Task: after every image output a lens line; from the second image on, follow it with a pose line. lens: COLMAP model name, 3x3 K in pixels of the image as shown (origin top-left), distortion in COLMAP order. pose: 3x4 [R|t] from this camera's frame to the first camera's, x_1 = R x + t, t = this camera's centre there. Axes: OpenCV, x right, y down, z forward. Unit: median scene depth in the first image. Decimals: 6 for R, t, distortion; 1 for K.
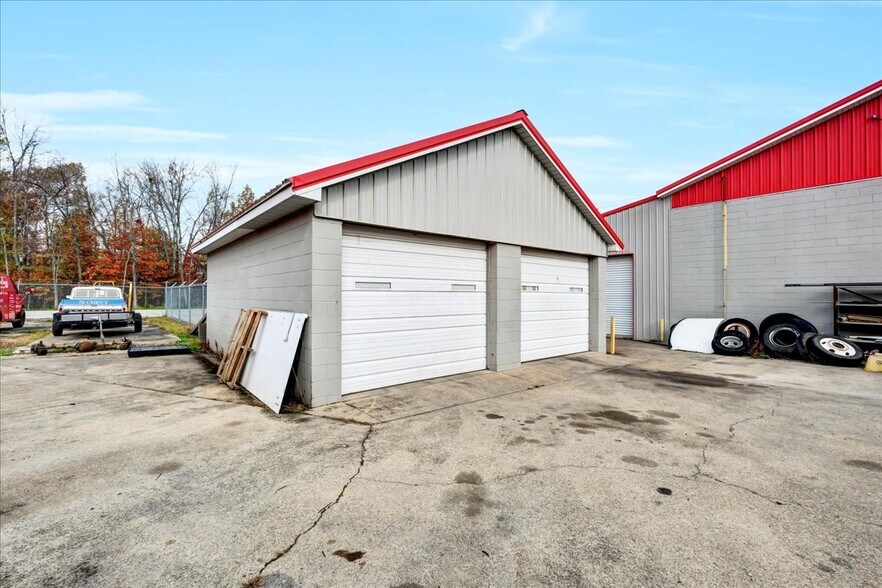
lens RADIAL K [[378.7, 0, 441.0], [0, 378.7, 294.0], [0, 0, 1]] dist [-0.004543, -0.000335]
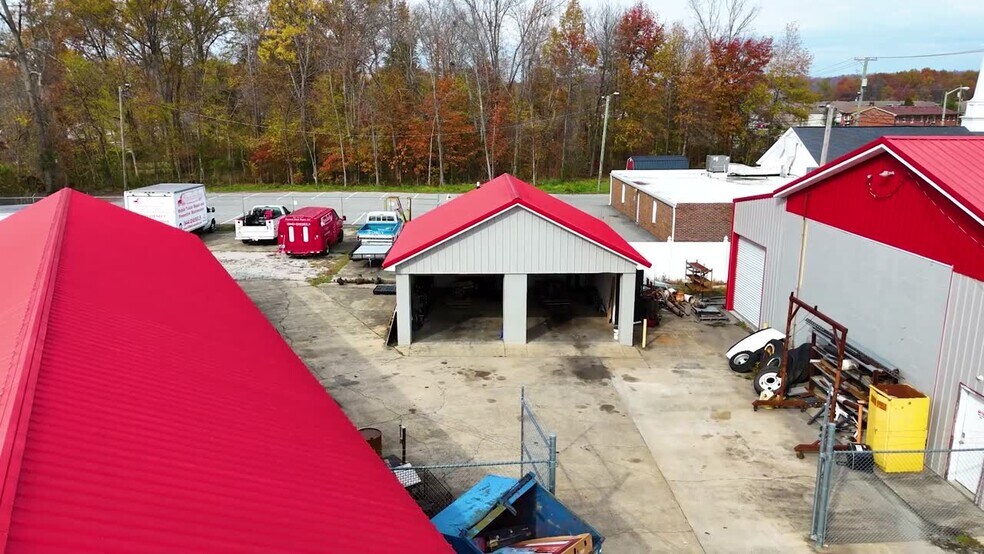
lens RADIAL K [[705.3, 0, 492.0], [0, 705.3, 277.0], [0, 0, 1]] dist [0.004201, 0.000277]
pose [[0.784115, 0.141865, -0.604183, 3.184168], [0.001801, 0.972999, 0.230801, -1.340071], [0.620612, -0.182063, 0.762688, -2.323854]]
